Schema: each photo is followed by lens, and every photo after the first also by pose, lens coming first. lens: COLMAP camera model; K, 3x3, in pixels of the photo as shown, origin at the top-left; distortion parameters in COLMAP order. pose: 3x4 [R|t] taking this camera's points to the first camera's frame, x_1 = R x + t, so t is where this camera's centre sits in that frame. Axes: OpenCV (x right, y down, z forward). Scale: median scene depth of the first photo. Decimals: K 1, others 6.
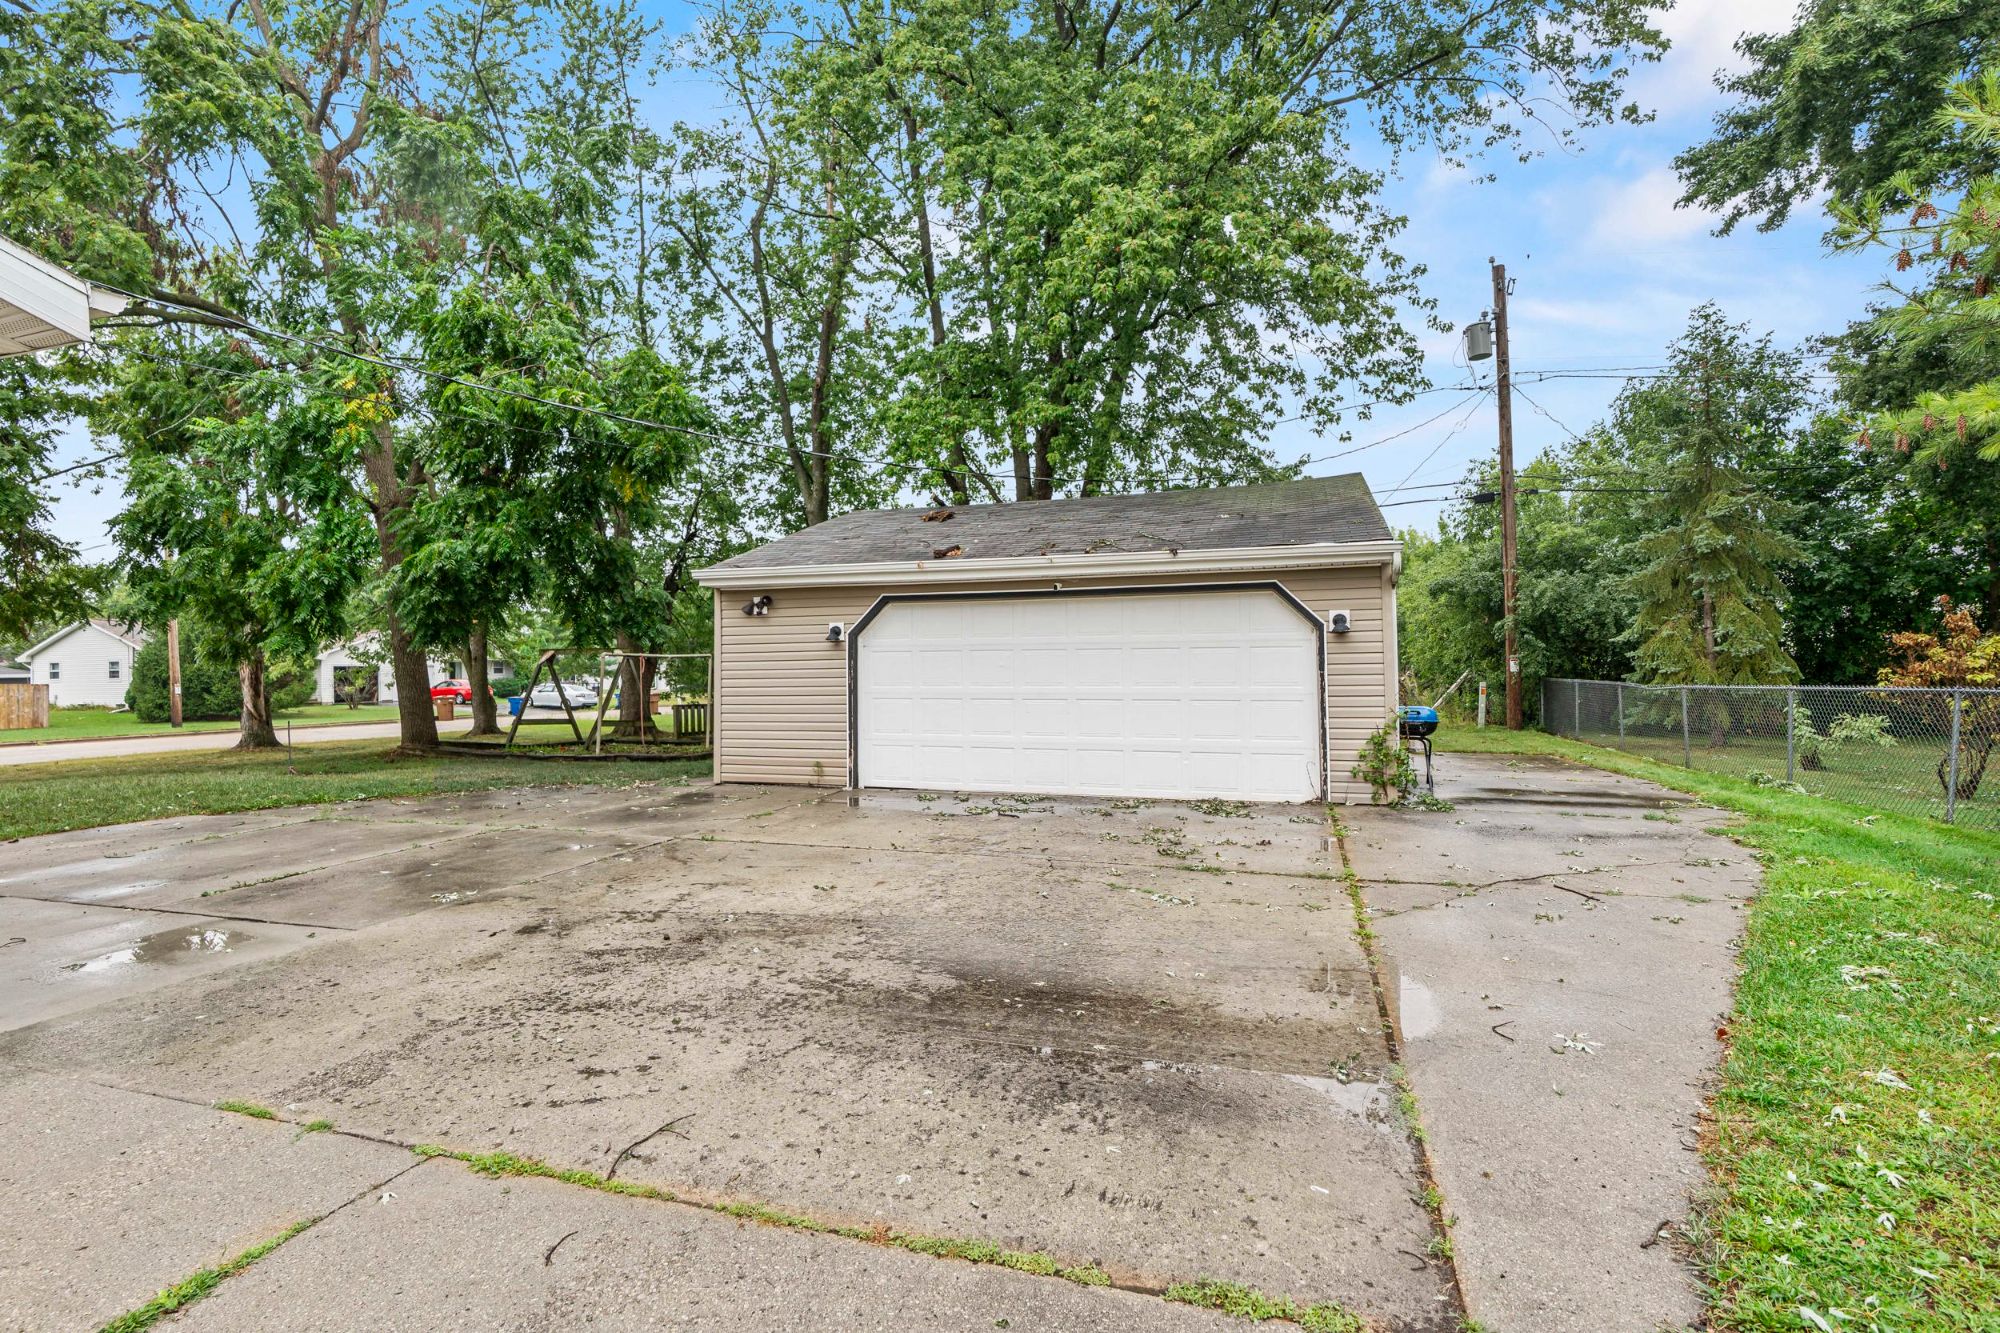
lens RADIAL K [[926.8, 0, 999.5], [0, 926.8, 672.9], [0, 0, 1]] dist [0.001771, -0.000036]
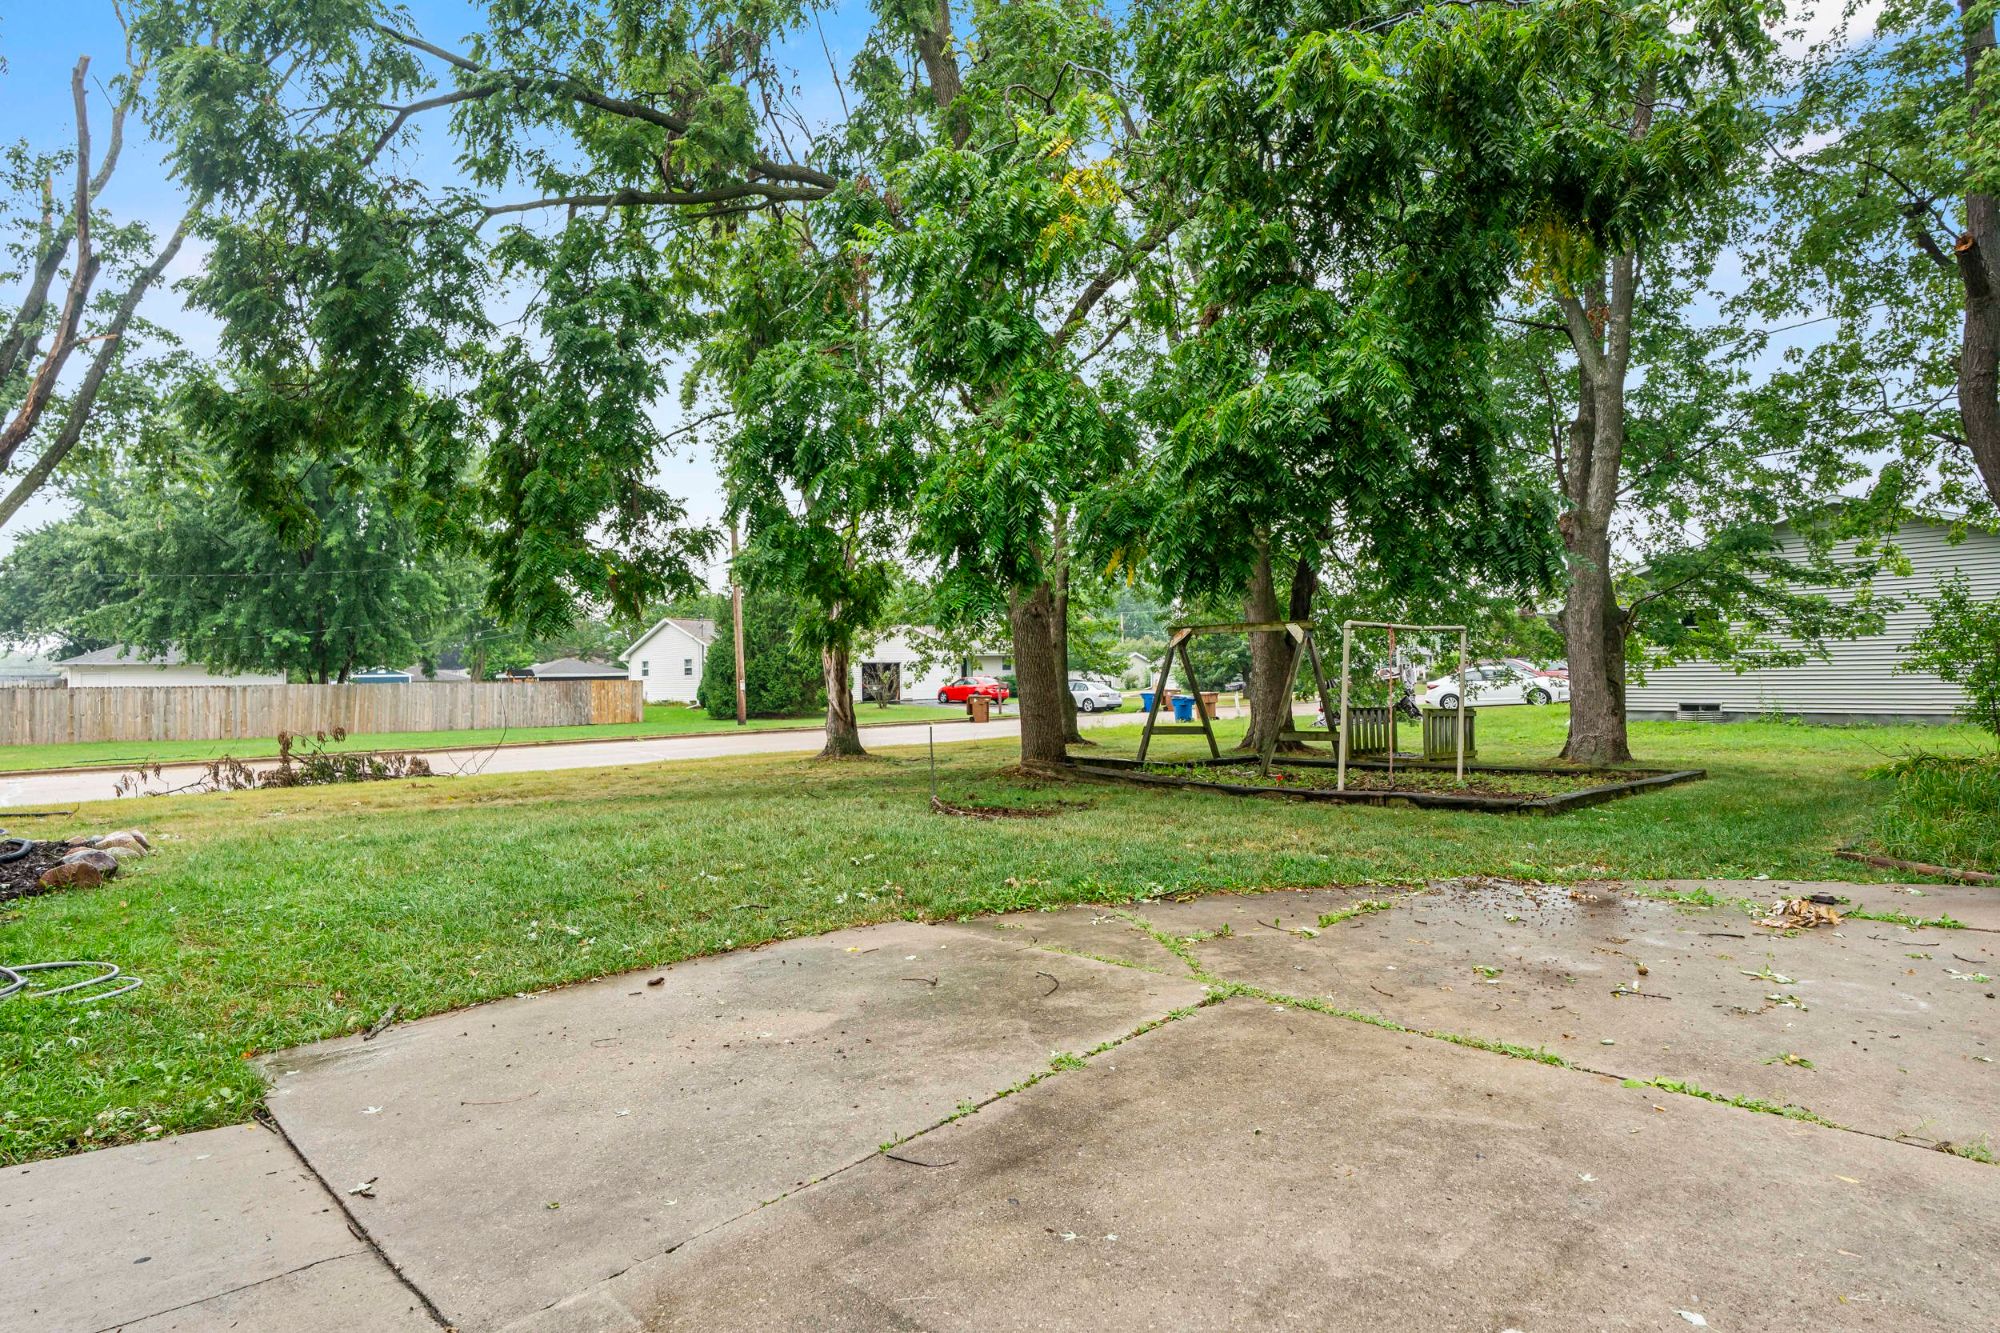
lens RADIAL K [[1069.2, 0, 1000.7], [0, 1069.2, 670.2], [0, 0, 1]] dist [-0.000993, -0.000098]
pose [[0.892164, -0.002950, -0.451703, -0.254760], [0.002061, 0.999995, -0.002460, 0.009040], [0.451708, 0.001263, 0.892165, 0.228889]]
